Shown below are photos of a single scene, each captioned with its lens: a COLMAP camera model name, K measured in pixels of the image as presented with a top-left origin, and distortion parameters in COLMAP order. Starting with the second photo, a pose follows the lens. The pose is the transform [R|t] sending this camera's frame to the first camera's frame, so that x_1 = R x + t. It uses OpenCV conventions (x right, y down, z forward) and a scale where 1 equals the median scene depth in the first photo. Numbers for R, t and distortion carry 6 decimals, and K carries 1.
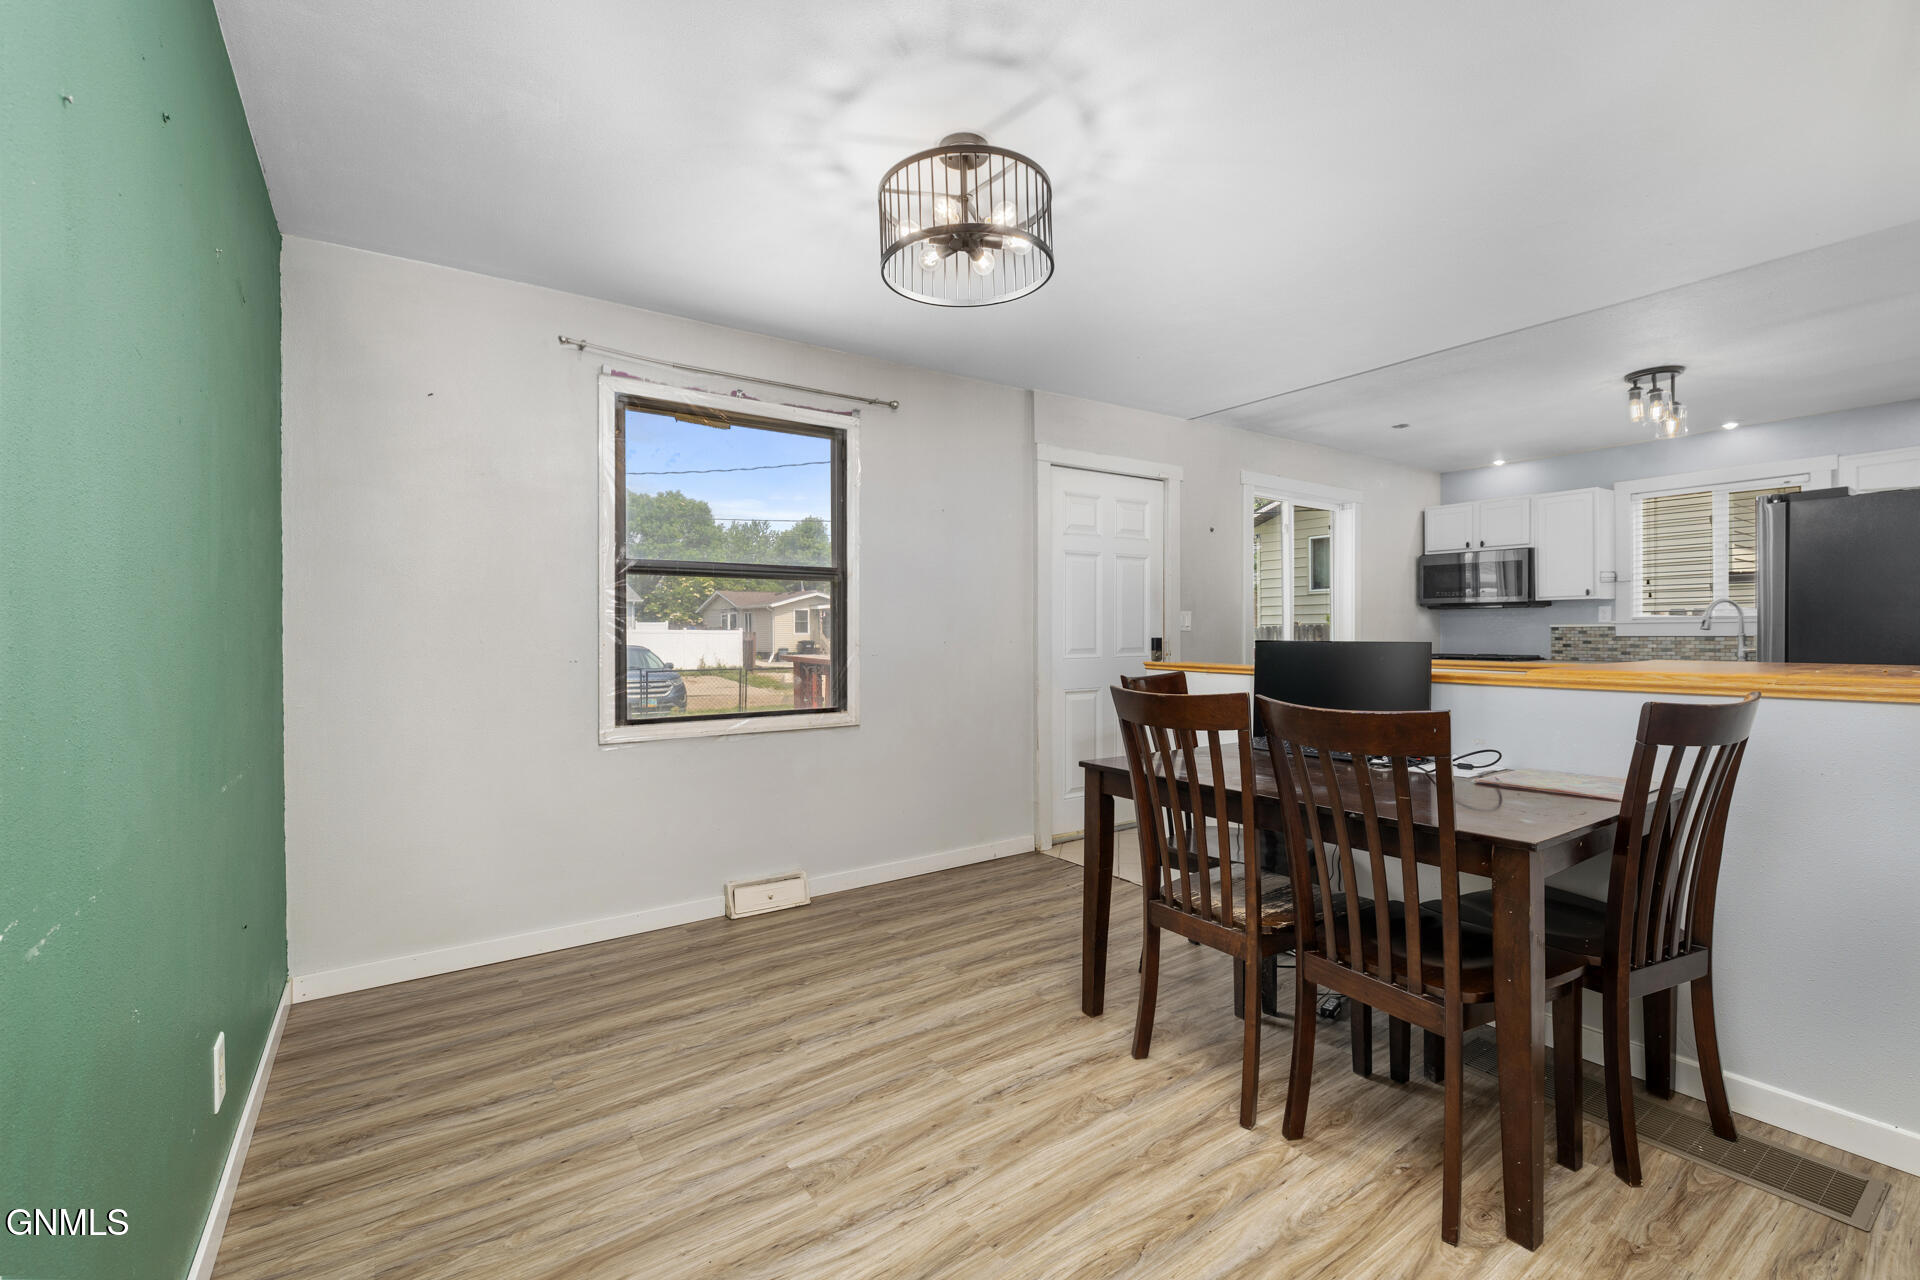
lens RADIAL K [[821.1, 0, 956.5], [0, 821.1, 636.6], [0, 0, 1]] dist [-0.001687, -0.000026]
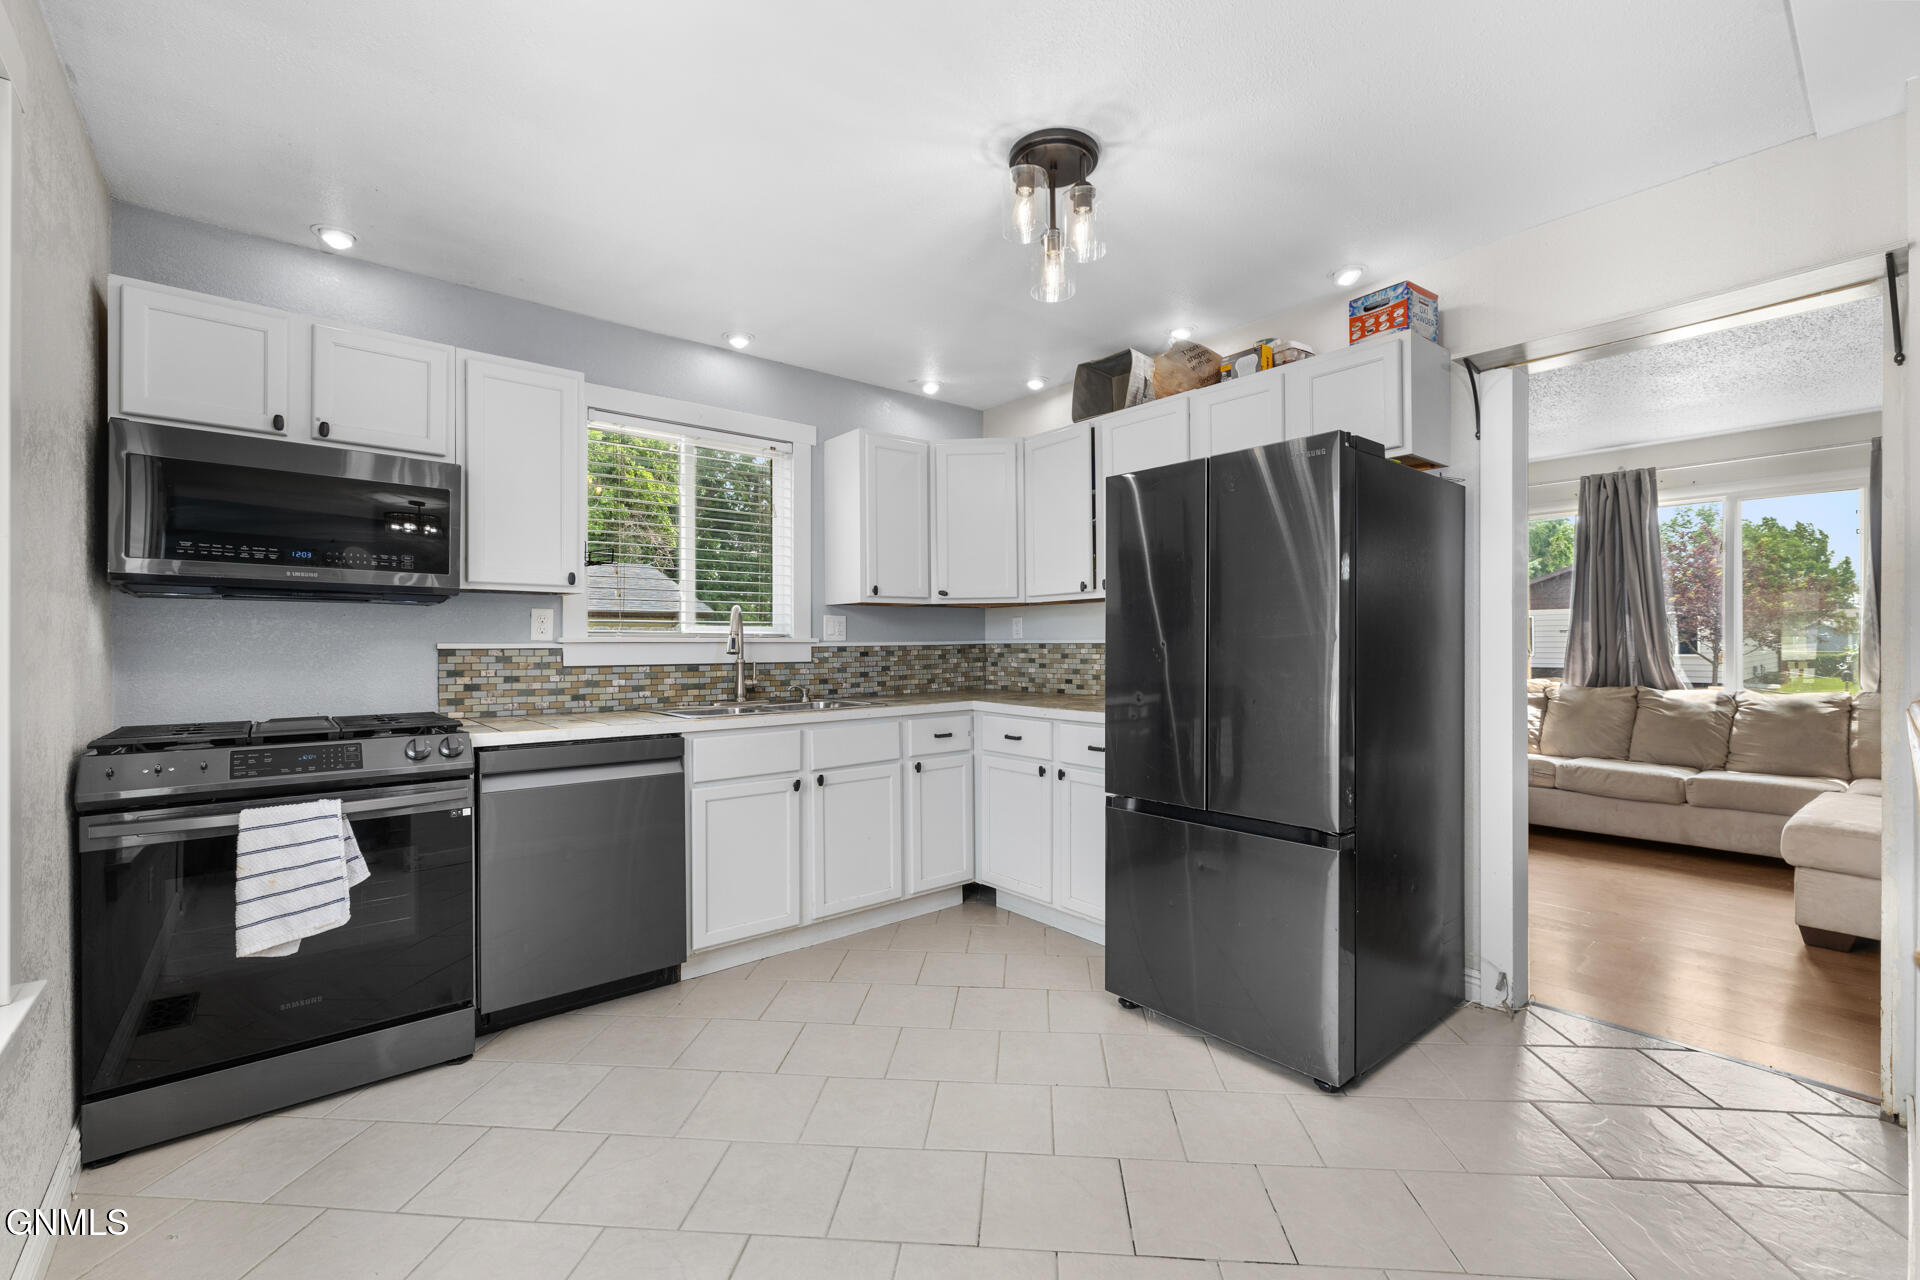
lens RADIAL K [[821.1, 0, 976.6], [0, 821.1, 648.9], [0, 0, 1]] dist [-0.001687, -0.000026]
pose [[-0.114237, 0.003833, 0.993446, 0.245386], [0.009504, 0.999951, -0.002765, -0.007881], [-0.993408, 0.009126, -0.114268, 0.797017]]
